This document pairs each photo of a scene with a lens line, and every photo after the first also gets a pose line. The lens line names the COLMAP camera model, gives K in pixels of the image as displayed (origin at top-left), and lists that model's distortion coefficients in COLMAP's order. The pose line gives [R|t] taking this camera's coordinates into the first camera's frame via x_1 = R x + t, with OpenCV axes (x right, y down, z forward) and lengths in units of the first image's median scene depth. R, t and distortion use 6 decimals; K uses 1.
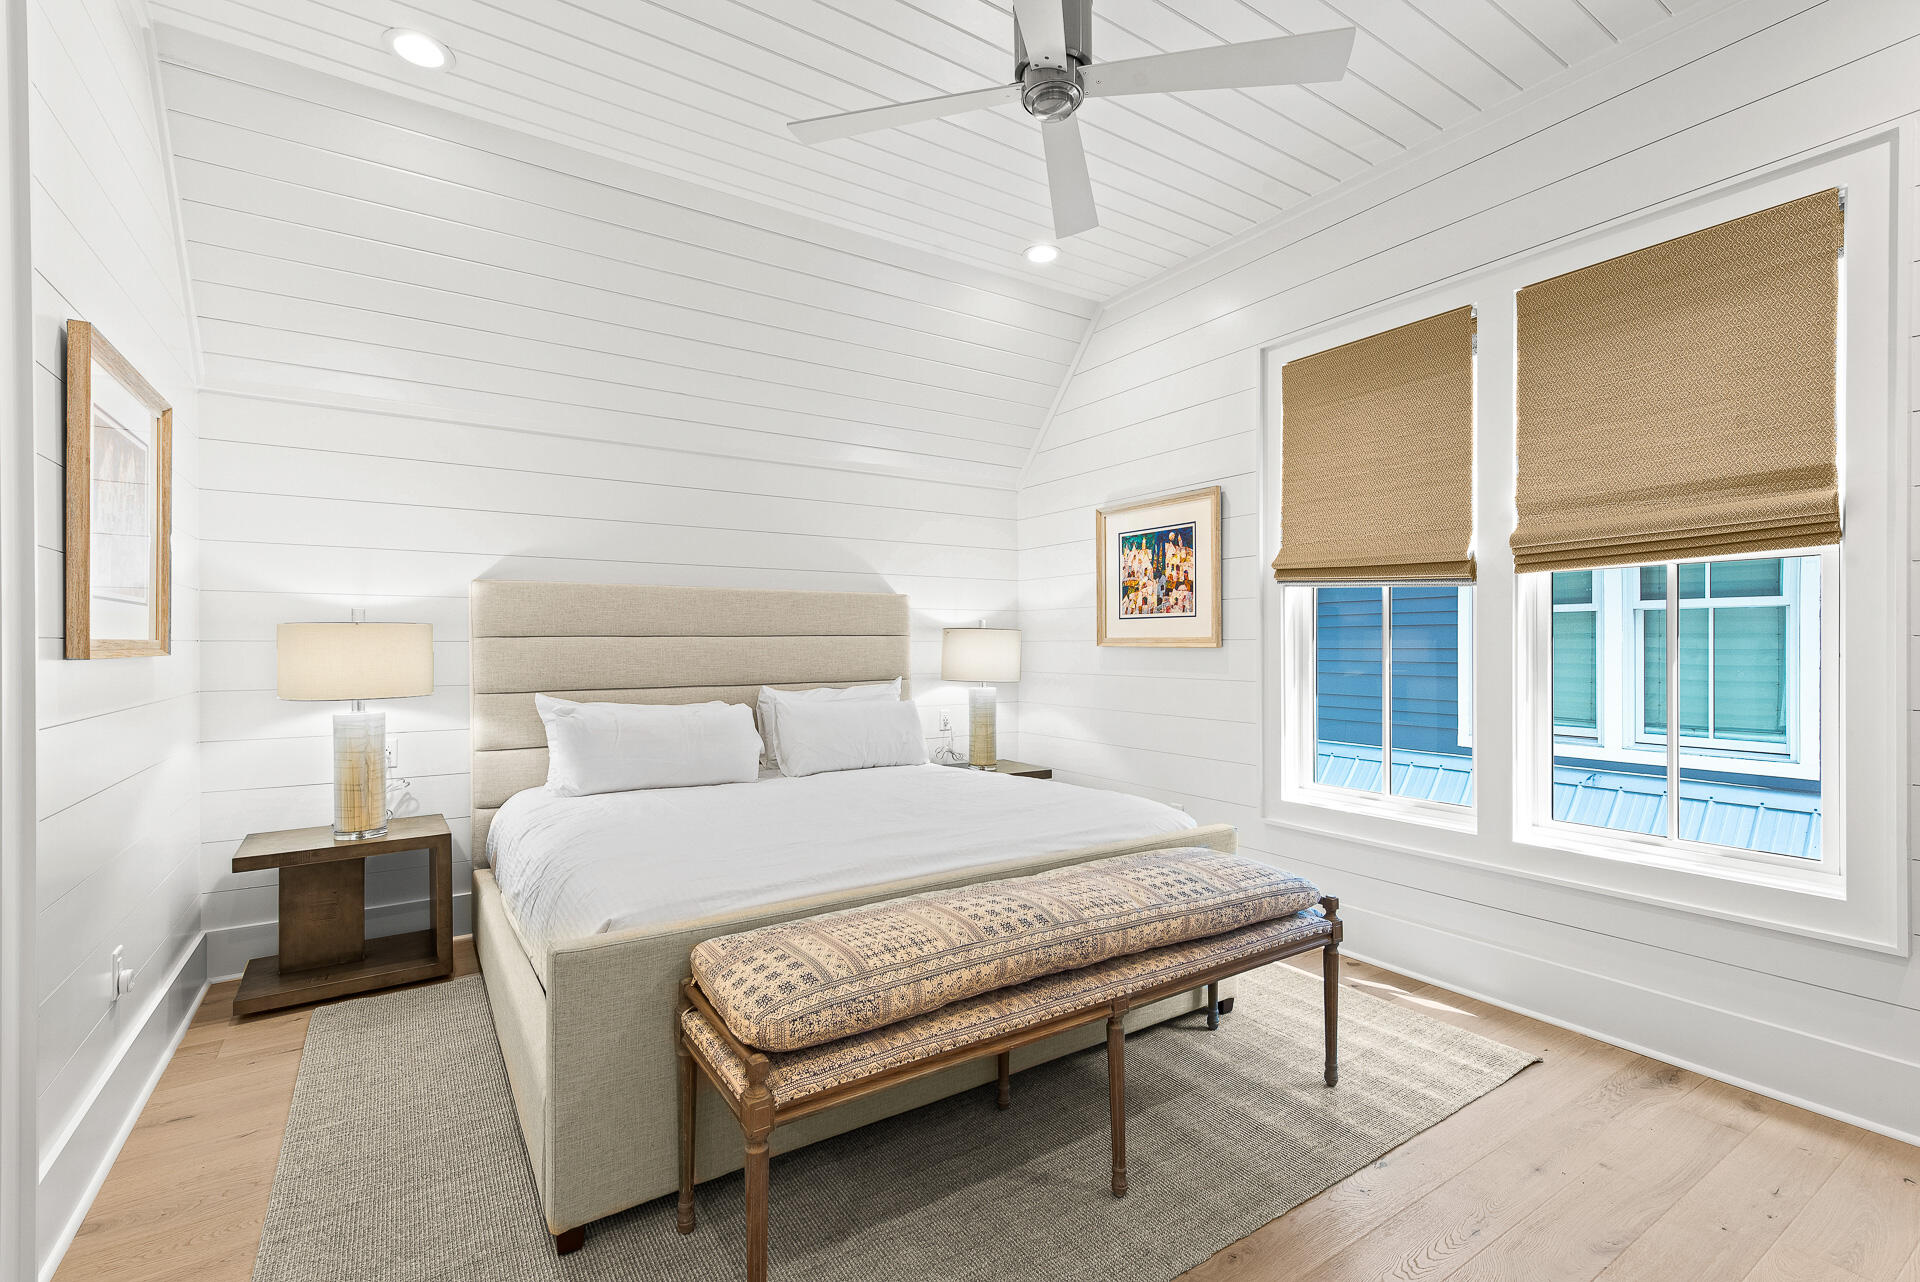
lens RADIAL K [[850.2, 0, 949.2], [0, 850.2, 646.9], [0, 0, 1]] dist [0.003537, -0.000146]
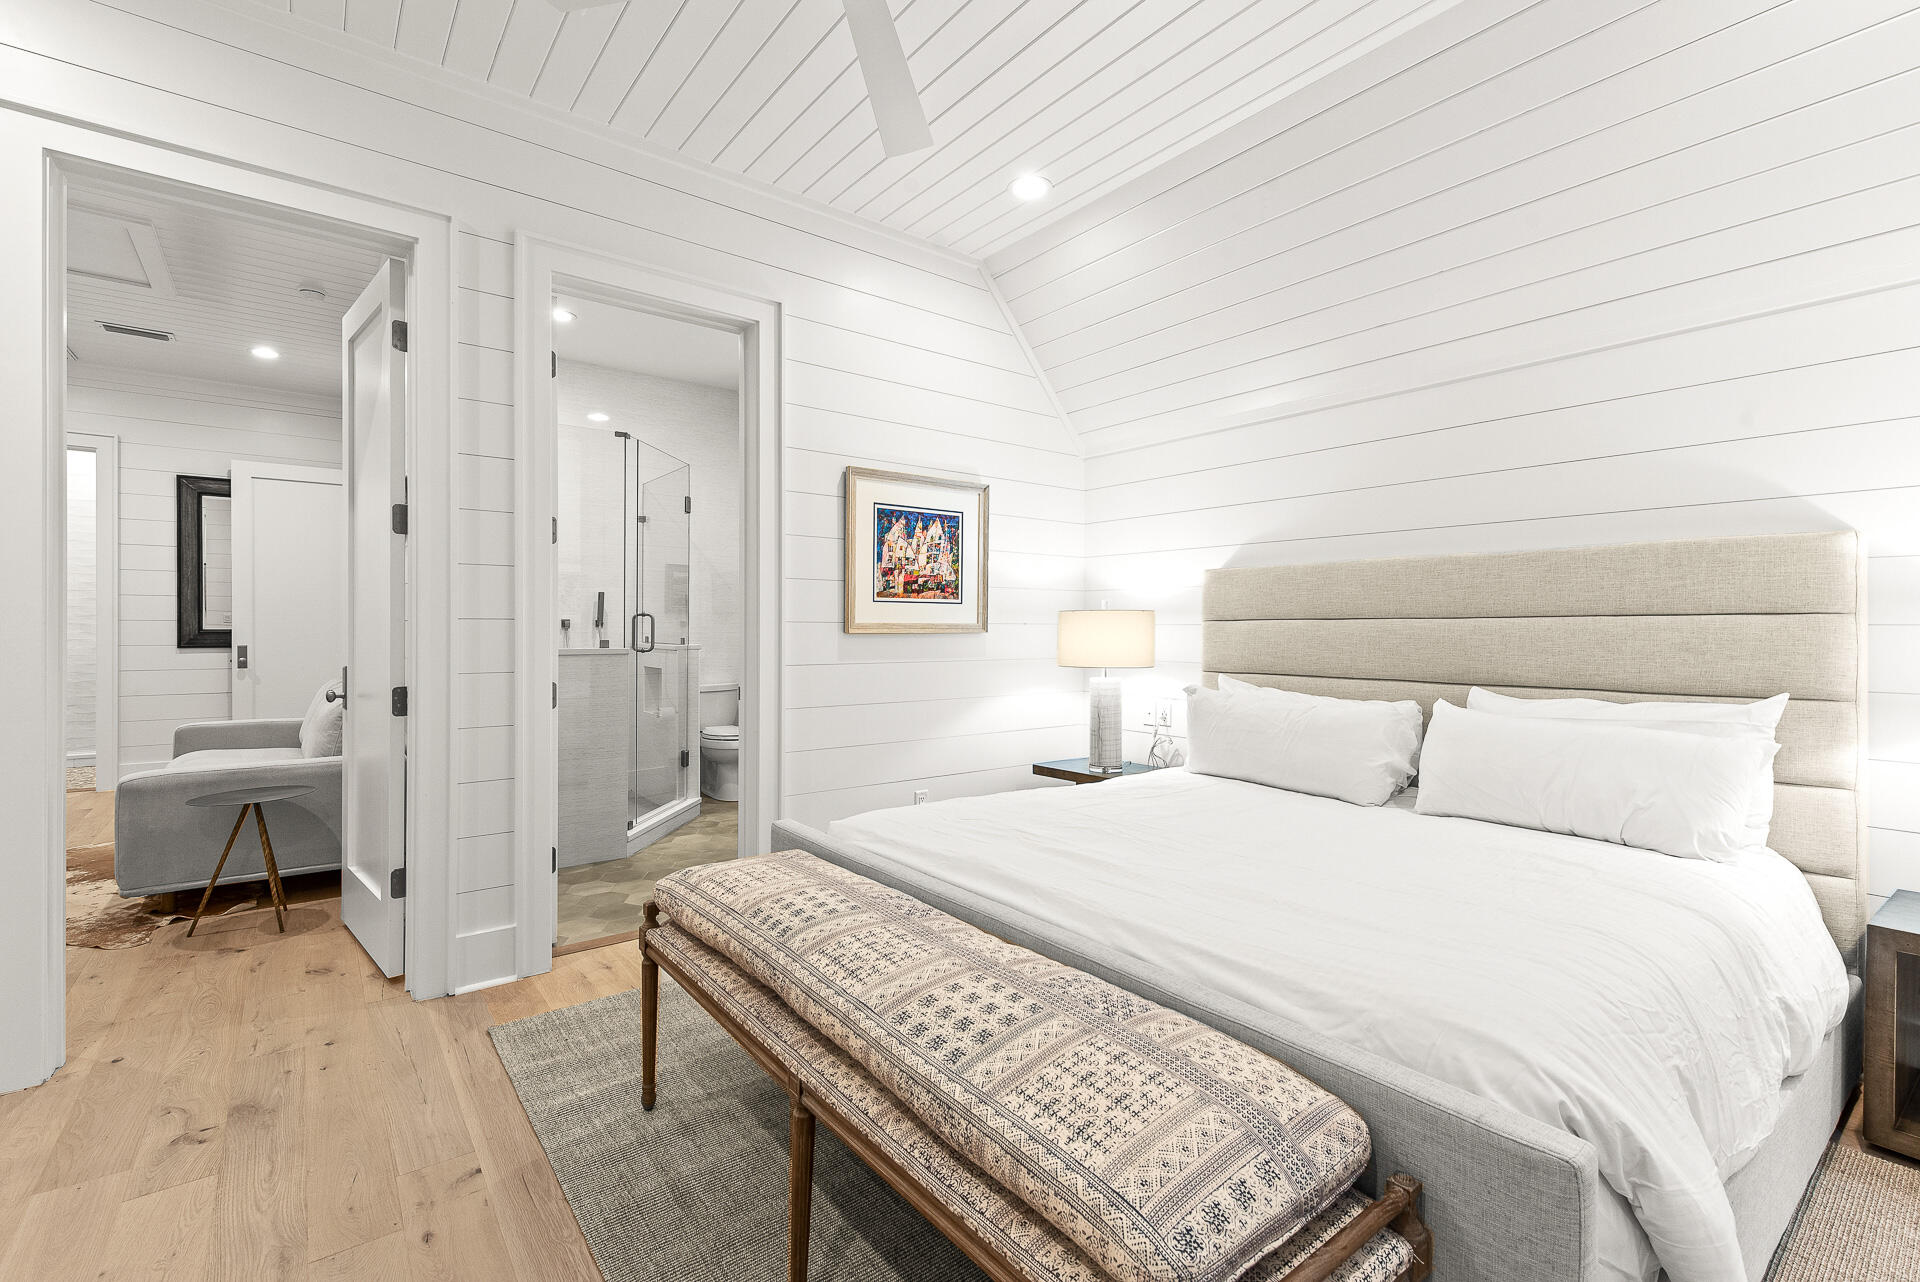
lens RADIAL K [[850.2, 0, 952.1], [0, 850.2, 625.6], [0, 0, 1]] dist [0.003537, -0.000146]
pose [[0.073688, 0.004794, -0.997270, 0.550956], [-0.005785, 0.999974, 0.004379, -0.007544], [0.997265, 0.005446, 0.073714, 0.592499]]
